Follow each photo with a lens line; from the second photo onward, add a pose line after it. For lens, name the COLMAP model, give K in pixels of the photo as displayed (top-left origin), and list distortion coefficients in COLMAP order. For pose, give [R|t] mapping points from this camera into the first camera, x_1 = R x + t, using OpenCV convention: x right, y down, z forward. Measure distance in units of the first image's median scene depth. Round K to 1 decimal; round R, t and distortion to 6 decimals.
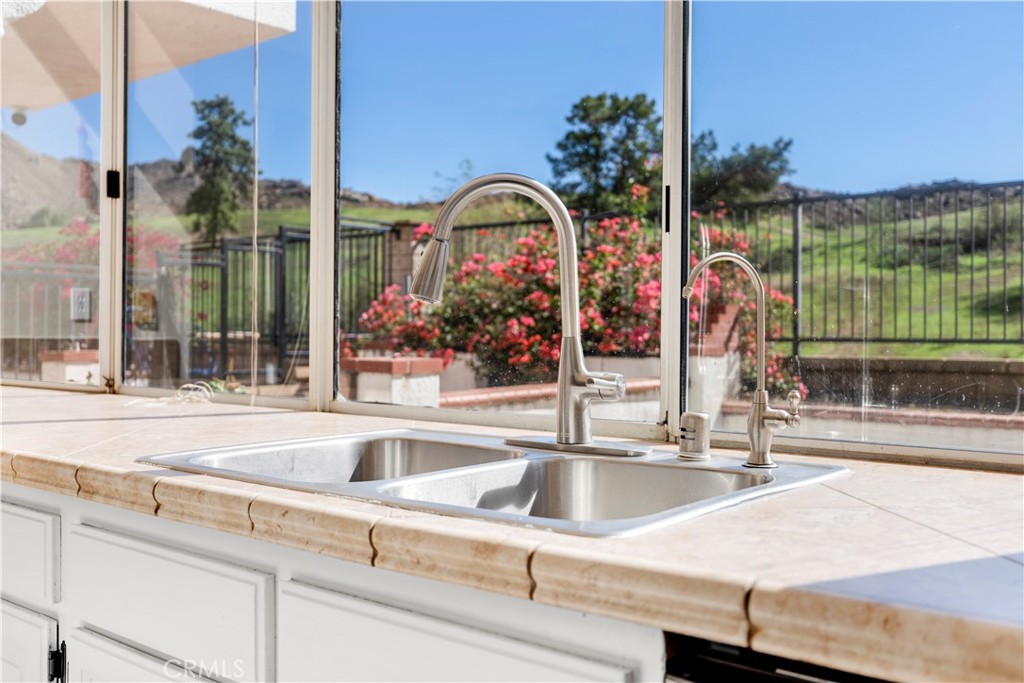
lens RADIAL K [[1004.6, 0, 509.9], [0, 1004.6, 332.5], [0, 0, 1]] dist [0.007793, 0.000000]
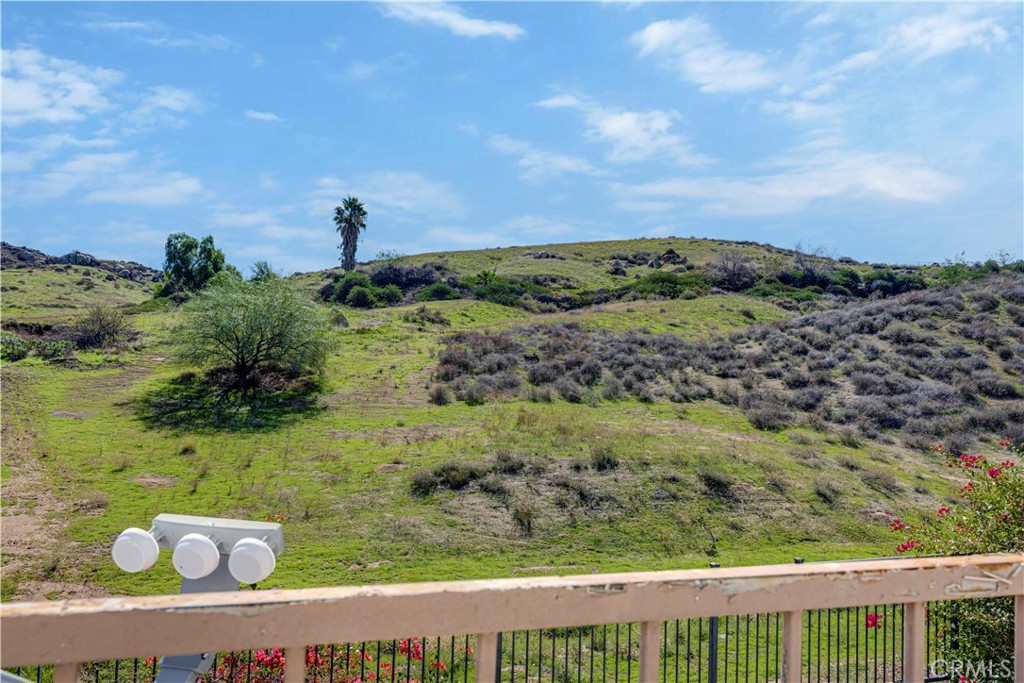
lens RADIAL K [[786.9, 0, 517.1], [0, 786.9, 339.6], [0, 0, 1]] dist [0.000895, 0.008130]
pose [[0.523015, 0.062509, 0.850028, -0.038742], [-0.029795, 0.998038, -0.055060, -0.041942], [-0.851803, 0.003471, 0.523851, 0.080478]]
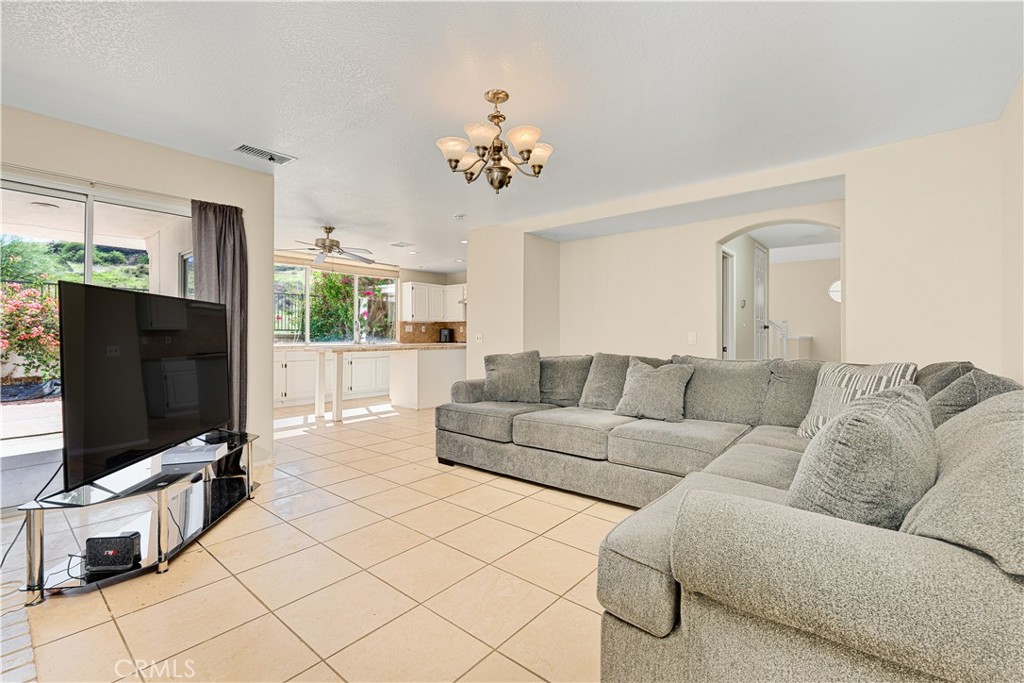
lens RADIAL K [[445.1, 0, 510.1], [0, 445.1, 336.6], [0, 0, 1]] dist [-0.000476, -0.001089]
pose [[-0.004859, -0.010133, 0.999937, -0.128344], [-0.005891, 0.999932, 0.010105, -0.000809], [-0.999971, -0.005841, -0.004919, -0.017225]]
